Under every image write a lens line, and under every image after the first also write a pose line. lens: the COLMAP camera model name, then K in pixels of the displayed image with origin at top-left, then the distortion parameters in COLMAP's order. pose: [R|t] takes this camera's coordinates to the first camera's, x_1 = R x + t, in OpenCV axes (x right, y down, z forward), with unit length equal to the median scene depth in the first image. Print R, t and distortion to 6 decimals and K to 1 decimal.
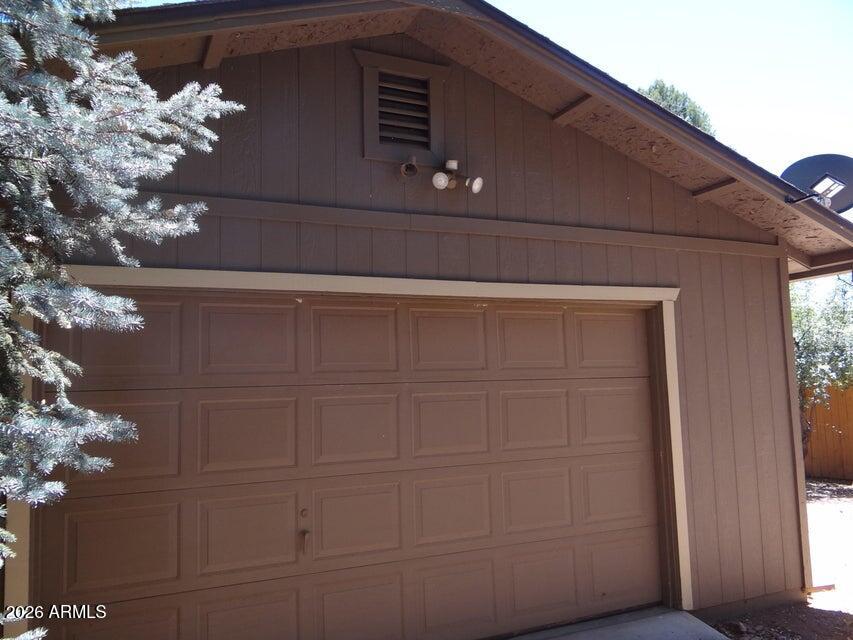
lens RADIAL K [[676.9, 0, 424.9], [0, 676.9, 316.6], [0, 0, 1]] dist [0.000335, 0.002223]
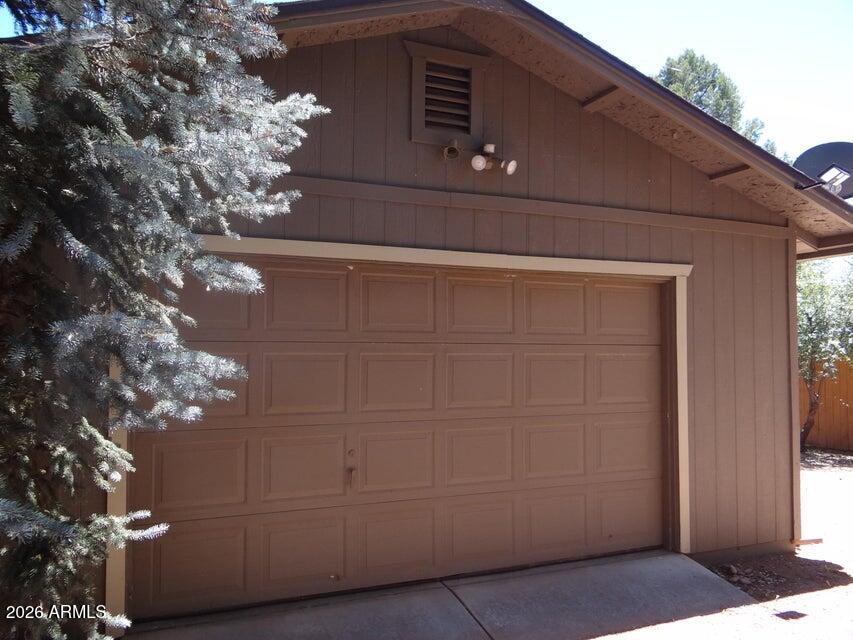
lens RADIAL K [[676.9, 0, 424.9], [0, 676.9, 316.6], [0, 0, 1]] dist [0.000335, 0.002223]
pose [[0.999238, 0.030489, -0.024375, -0.028194], [-0.029146, 0.998134, 0.053662, -0.005391], [0.025966, -0.052910, 0.998262, -0.113908]]
